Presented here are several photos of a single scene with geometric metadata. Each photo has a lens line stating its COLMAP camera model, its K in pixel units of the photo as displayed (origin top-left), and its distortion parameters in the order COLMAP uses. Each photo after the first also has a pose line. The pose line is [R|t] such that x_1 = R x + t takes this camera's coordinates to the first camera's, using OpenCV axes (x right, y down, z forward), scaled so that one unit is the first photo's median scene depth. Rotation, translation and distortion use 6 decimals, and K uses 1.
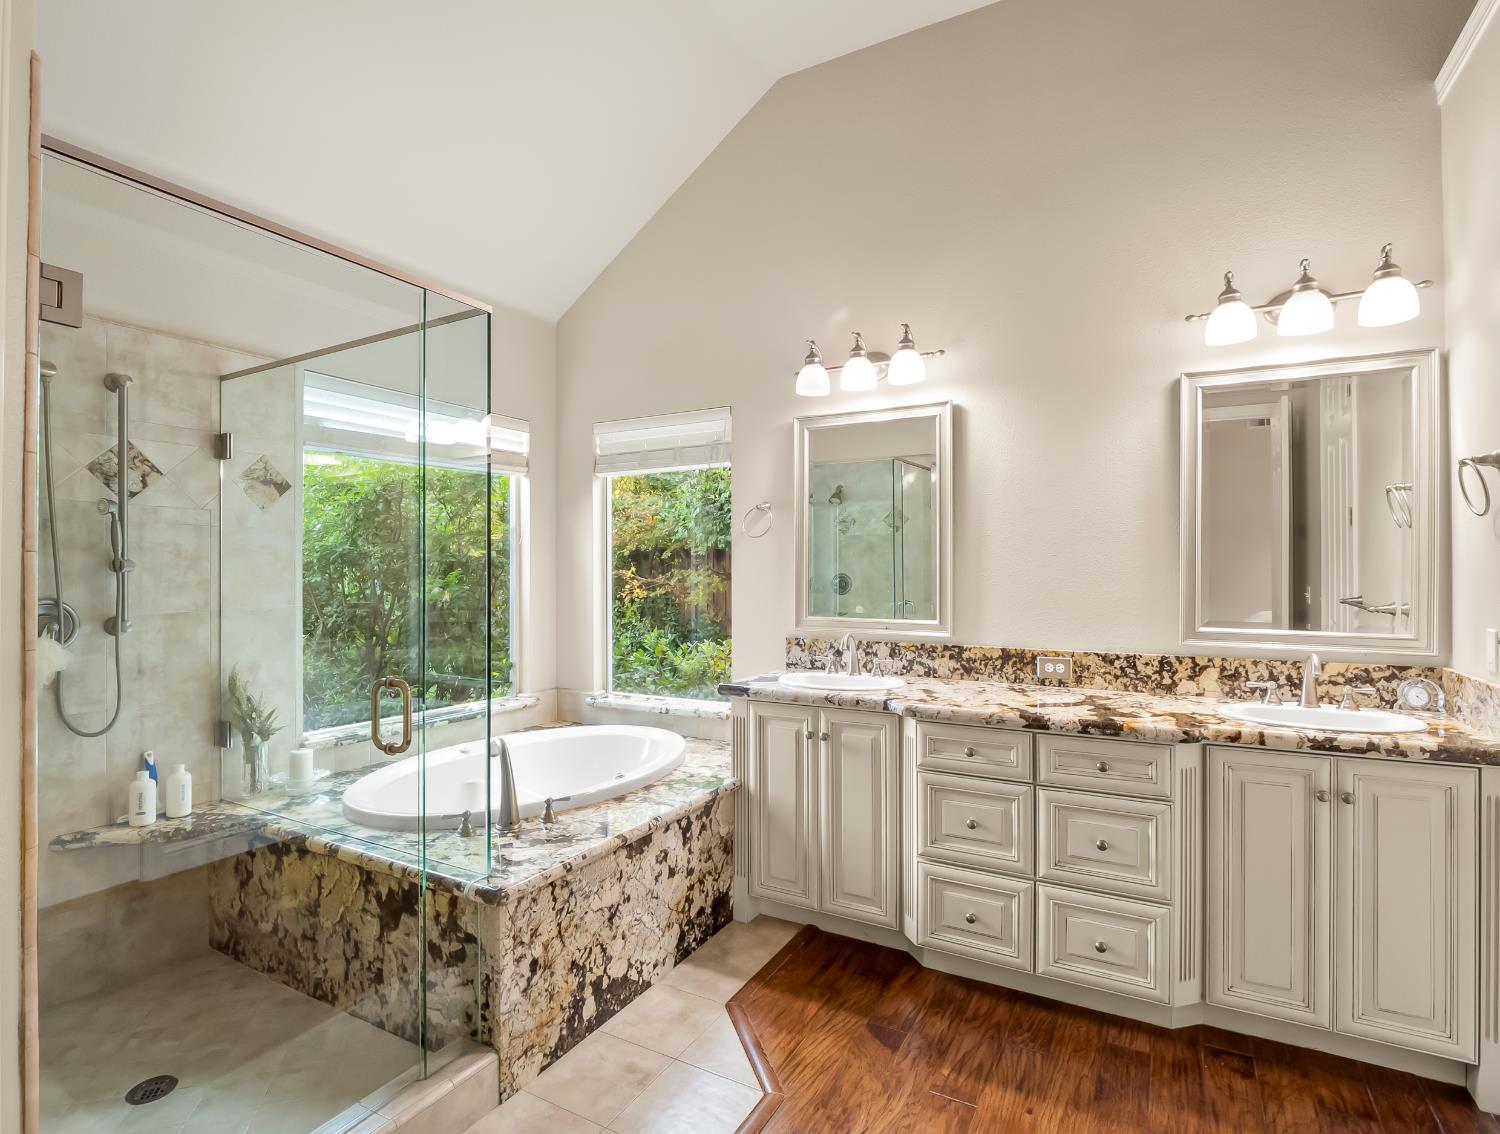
lens RADIAL K [[743.6, 0, 752.2], [0, 743.6, 571.3], [0, 0, 1]] dist [-0.005349, -0.004331]
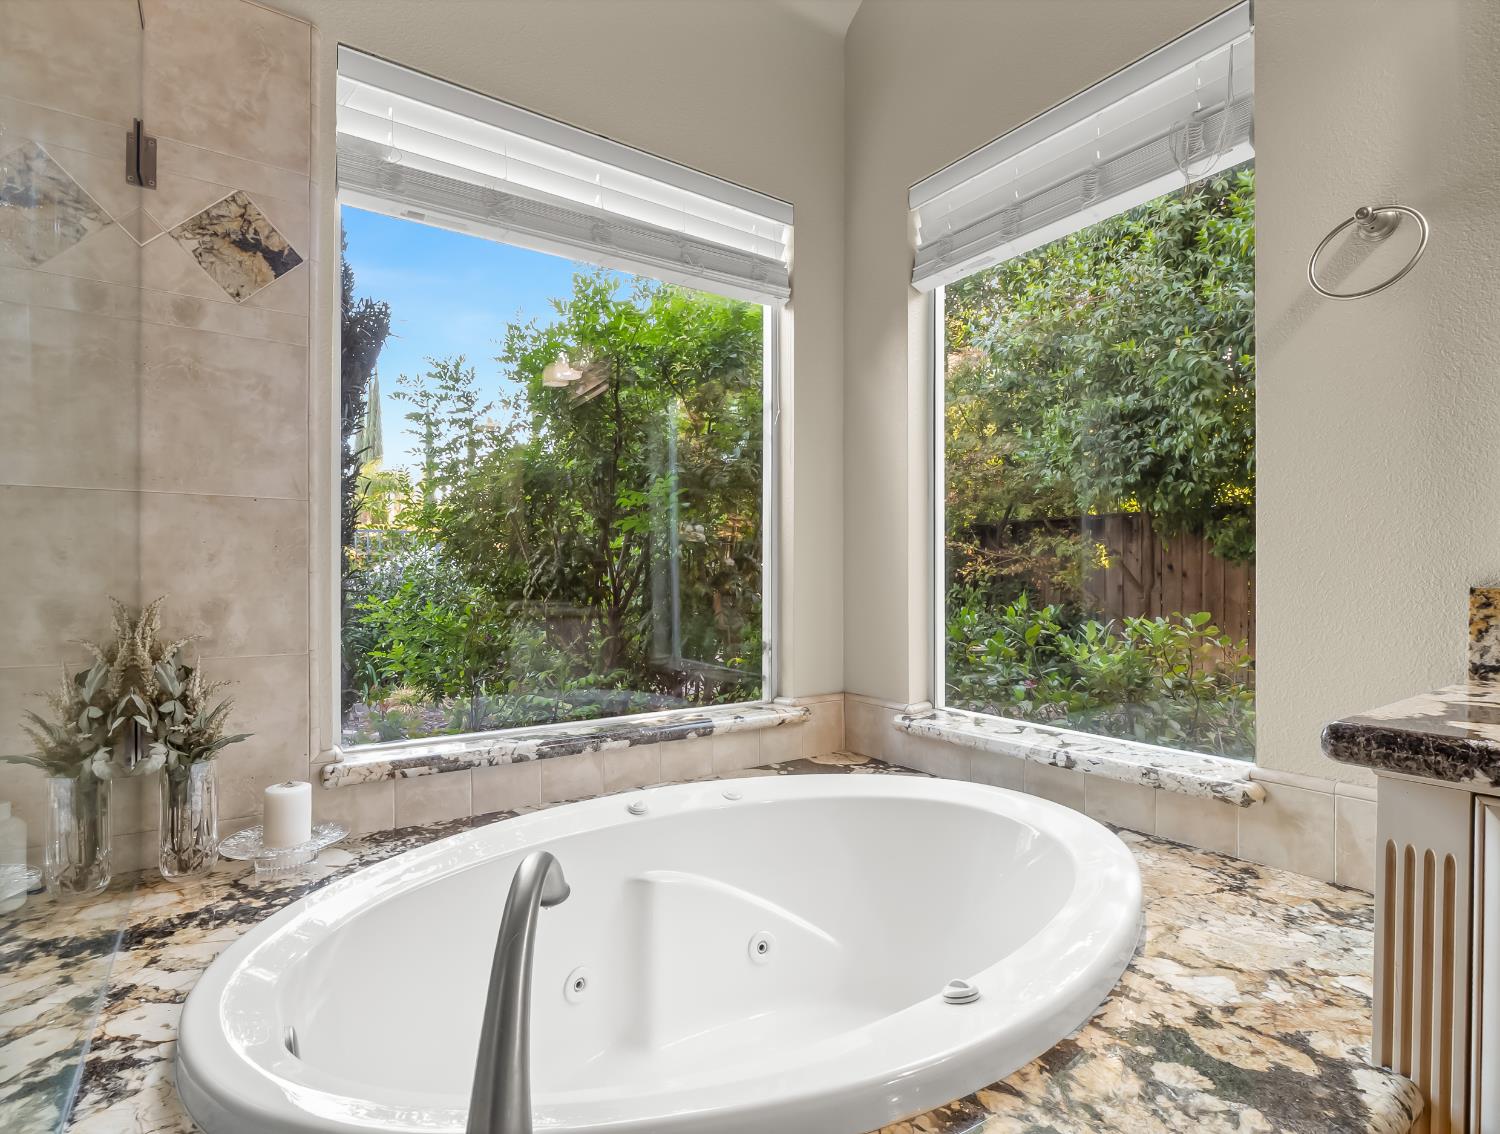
lens RADIAL K [[743.6, 0, 757.4], [0, 743.6, 576.0], [0, 0, 1]] dist [-0.005349, -0.004331]
pose [[0.904949, 0.003780, -0.425503, -0.089186], [-0.003796, 0.999992, 0.000810, 0.073007], [0.425502, 0.000882, 0.904957, 0.491924]]
